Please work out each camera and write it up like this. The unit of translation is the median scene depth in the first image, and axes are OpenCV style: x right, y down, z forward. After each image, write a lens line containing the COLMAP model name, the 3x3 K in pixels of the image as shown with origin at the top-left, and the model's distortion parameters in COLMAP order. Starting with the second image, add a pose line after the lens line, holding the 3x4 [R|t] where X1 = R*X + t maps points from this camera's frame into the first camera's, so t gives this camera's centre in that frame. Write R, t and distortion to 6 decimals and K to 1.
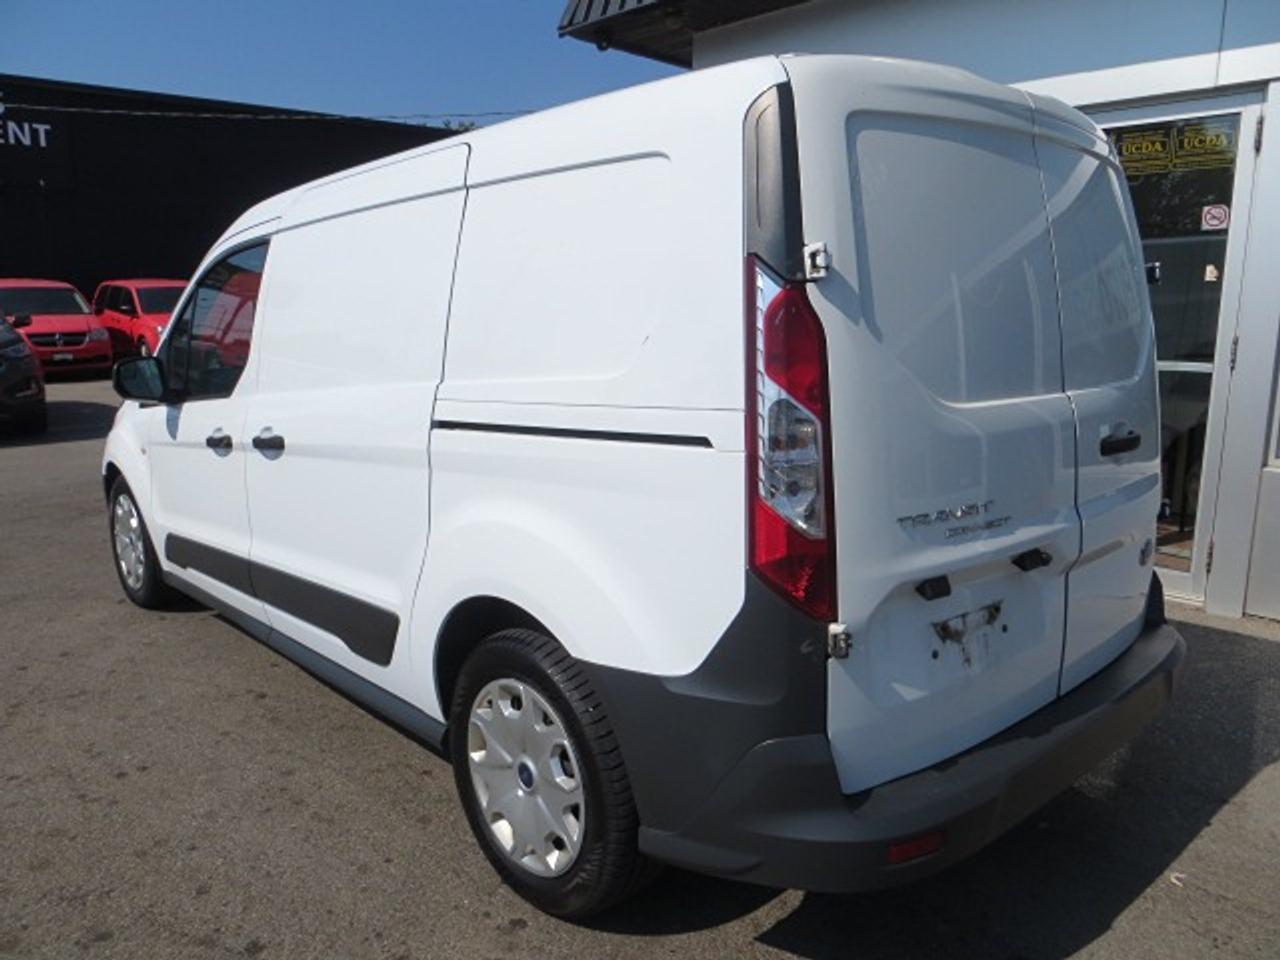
lens RADIAL K [[958.4, 0, 637.8], [0, 958.4, 478.3], [0, 0, 1]] dist [-0.022525, 0.008554]
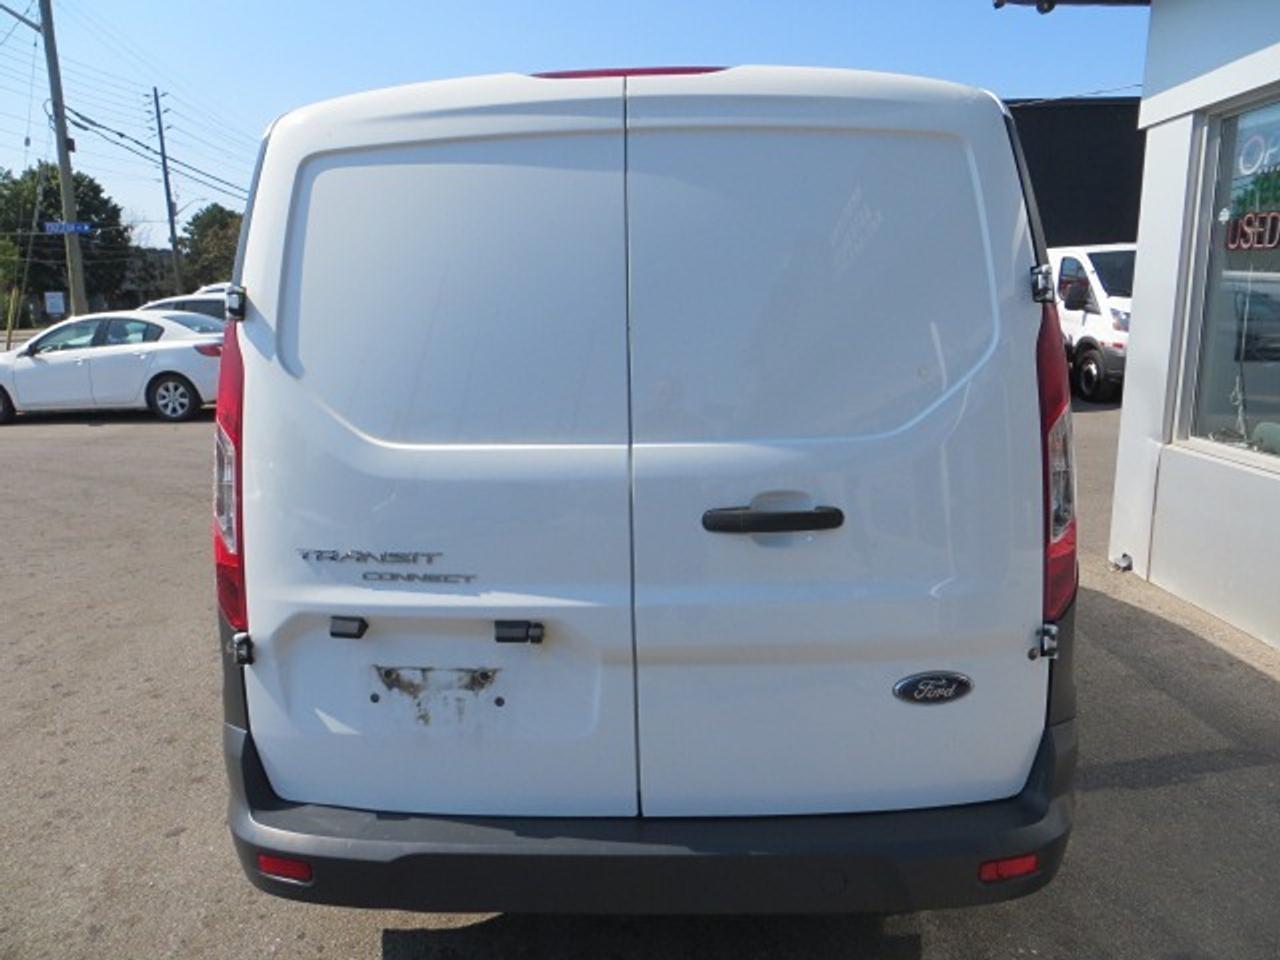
lens RADIAL K [[958.4, 0, 641.6], [0, 958.4, 476.8], [0, 0, 1]] dist [-0.022525, 0.008554]
pose [[0.719222, 0.116396, -0.684961, 1.142380], [-0.109033, 0.992560, 0.054181, -0.121619], [0.686171, 0.035715, 0.726563, 0.466997]]
